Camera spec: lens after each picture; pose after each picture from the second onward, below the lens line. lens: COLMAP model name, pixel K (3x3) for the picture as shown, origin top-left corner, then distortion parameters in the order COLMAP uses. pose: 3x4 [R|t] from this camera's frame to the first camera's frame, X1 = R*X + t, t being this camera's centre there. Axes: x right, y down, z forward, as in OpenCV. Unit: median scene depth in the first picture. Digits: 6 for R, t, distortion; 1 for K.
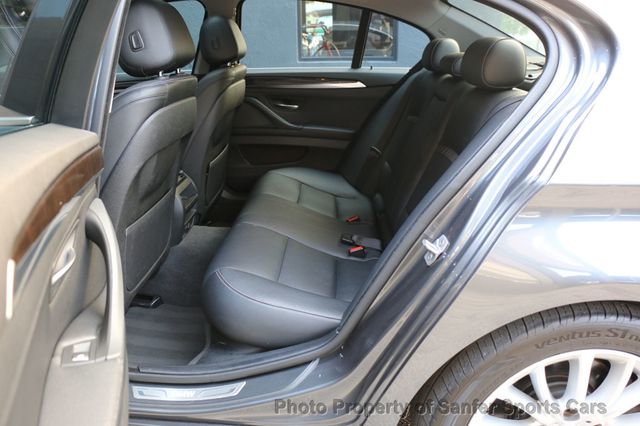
lens RADIAL K [[551.6, 0, 320.0], [0, 551.6, 213.0], [0, 0, 1]] dist [-0.002995, -0.003886]
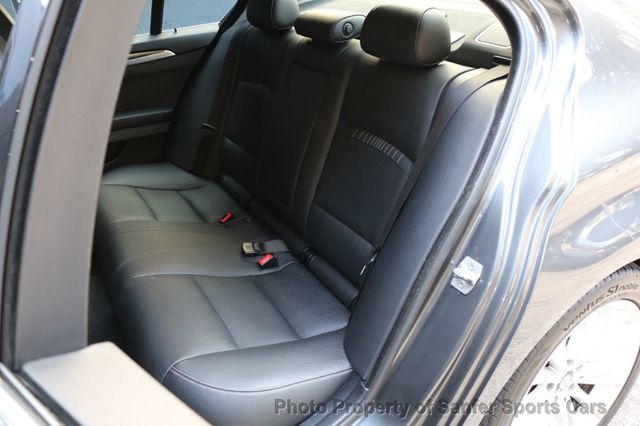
lens RADIAL K [[551.6, 0, 320.0], [0, 551.6, 213.0], [0, 0, 1]] dist [-0.002995, -0.003886]
pose [[0.854862, -0.302473, 0.421569, -0.155529], [0.235073, 0.950110, 0.205016, -0.122483], [-0.462549, -0.076161, 0.883317, 0.145328]]
